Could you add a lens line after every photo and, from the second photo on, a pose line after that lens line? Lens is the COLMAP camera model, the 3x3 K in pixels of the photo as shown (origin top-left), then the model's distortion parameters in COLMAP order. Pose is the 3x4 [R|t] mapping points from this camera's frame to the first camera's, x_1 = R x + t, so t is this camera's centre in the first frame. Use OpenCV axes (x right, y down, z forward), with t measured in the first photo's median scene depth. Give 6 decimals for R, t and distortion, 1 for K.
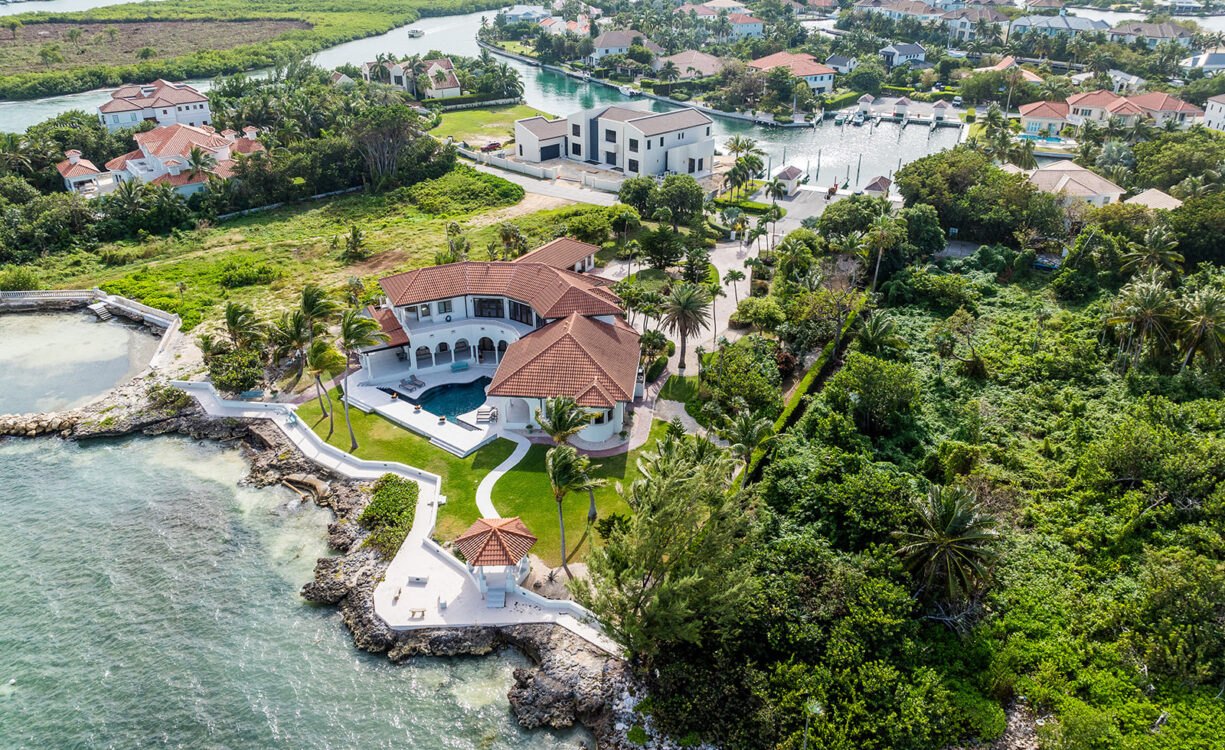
lens RADIAL K [[861.5, 0, 612.5], [0, 861.5, 375.0], [0, 0, 1]] dist [-0.043345, -0.001559]
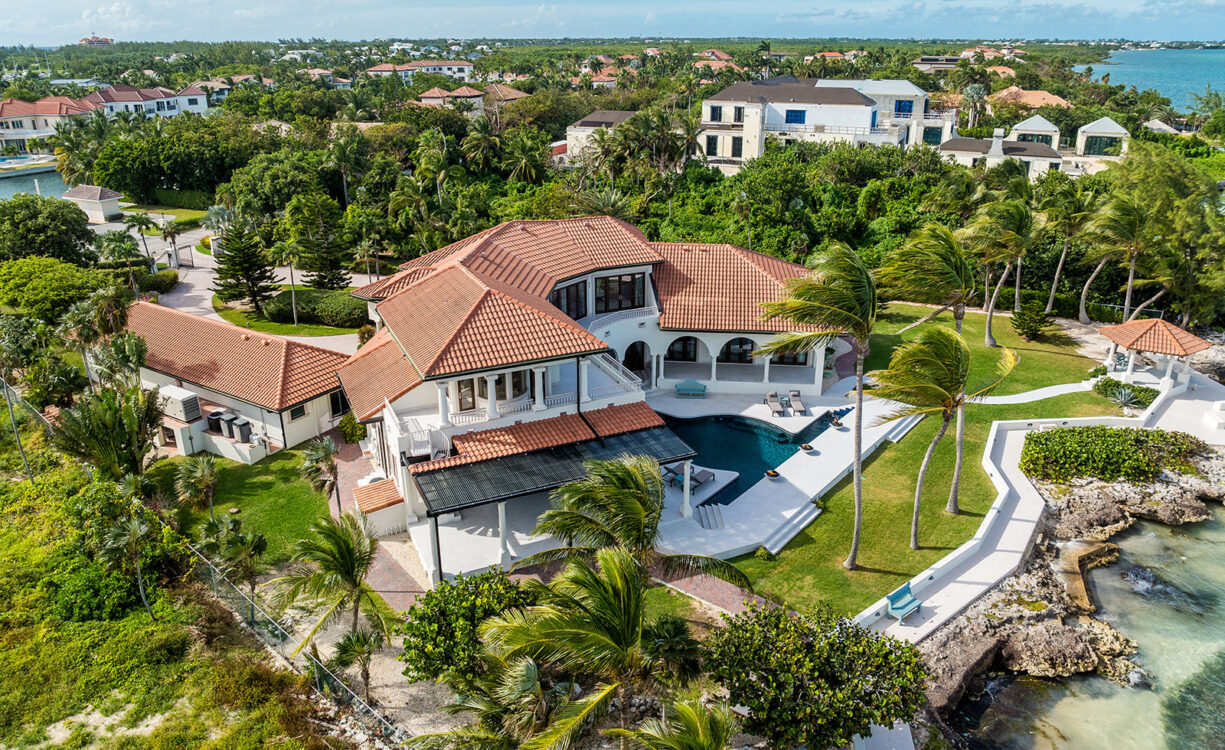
lens RADIAL K [[832.7, 0, 611.1], [0, 832.7, 399.7], [0, 0, 1]] dist [-0.003642, -0.000860]
pose [[0.015933, -0.401098, 0.915896, -0.611007], [0.469664, 0.811671, 0.347284, -0.195156], [-0.882701, 0.424630, 0.201314, 0.890465]]
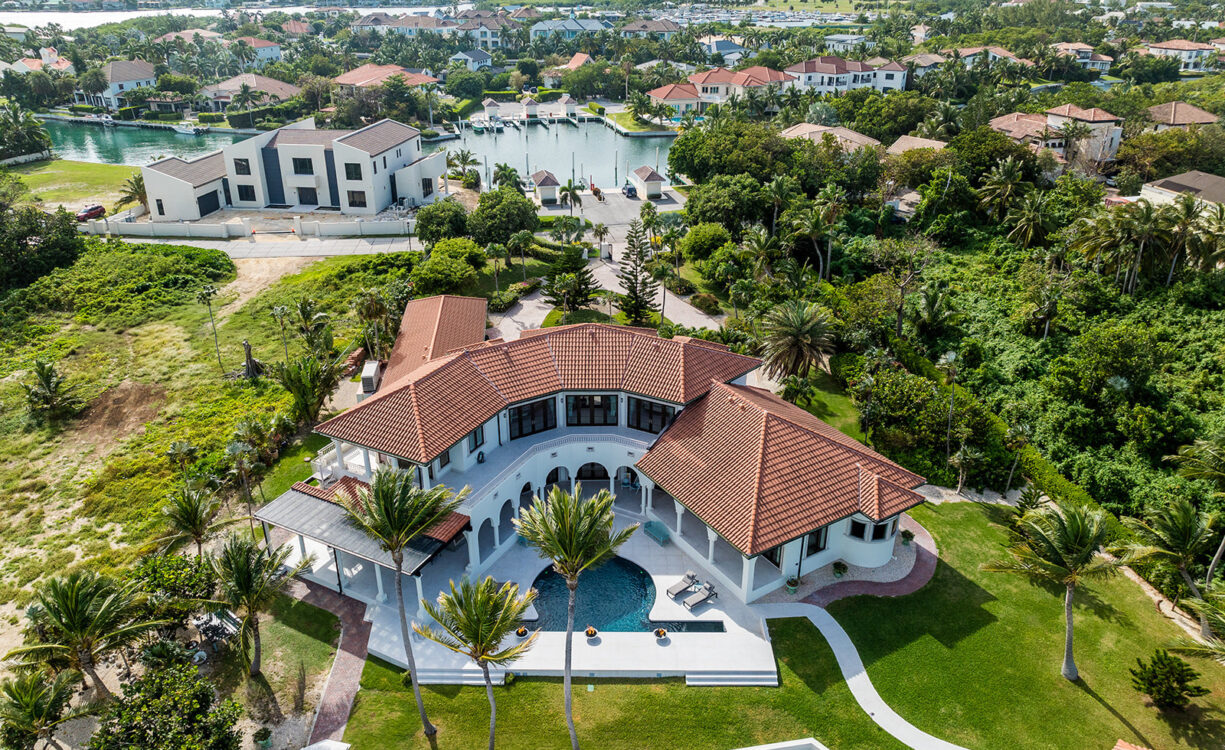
lens RADIAL K [[861.5, 0, 612.5], [0, 861.5, 375.0], [0, 0, 1]] dist [-0.043345, -0.001559]
pose [[0.795292, -0.257369, 0.548882, -0.413654], [0.280726, 0.958831, 0.042840, -0.116370], [-0.537311, 0.120015, 0.834801, 0.485359]]
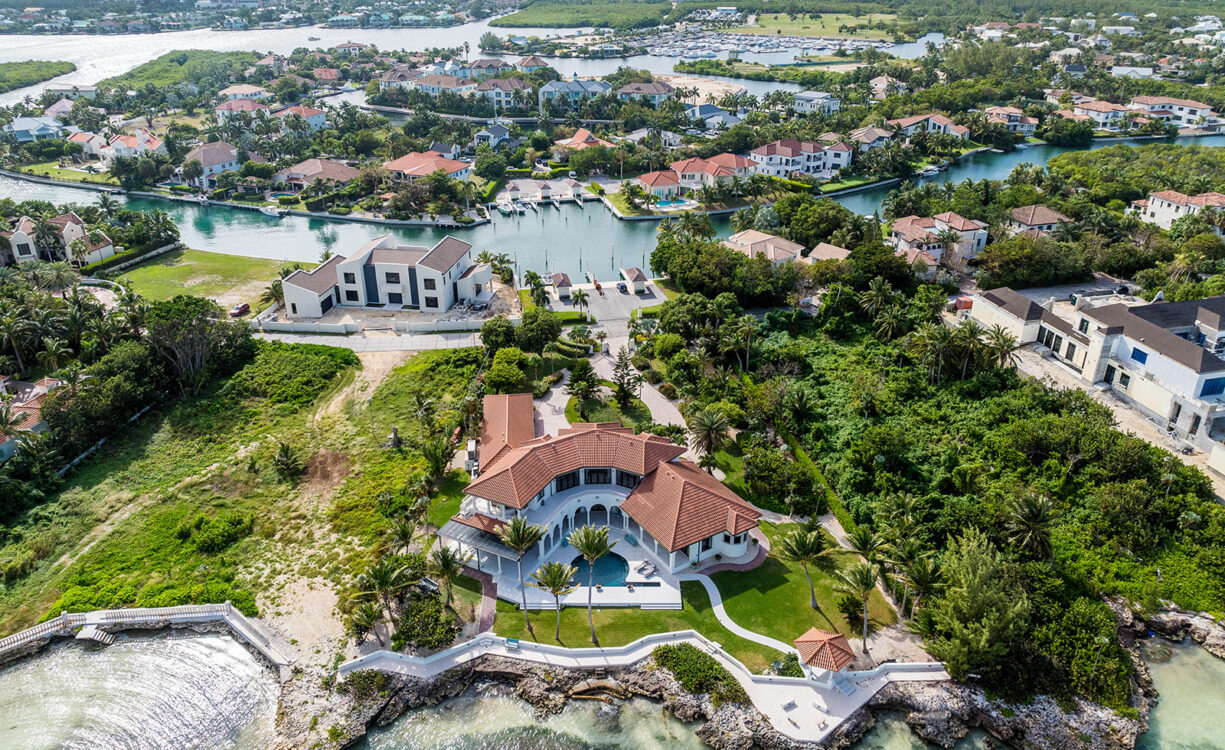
lens RADIAL K [[861.5, 0, 612.5], [0, 861.5, 375.0], [0, 0, 1]] dist [-0.043345, -0.001559]
pose [[0.794479, -0.267447, 0.545230, -0.679357], [0.284878, 0.957023, 0.054330, -0.257430], [-0.536328, 0.112160, 0.836524, 0.006182]]
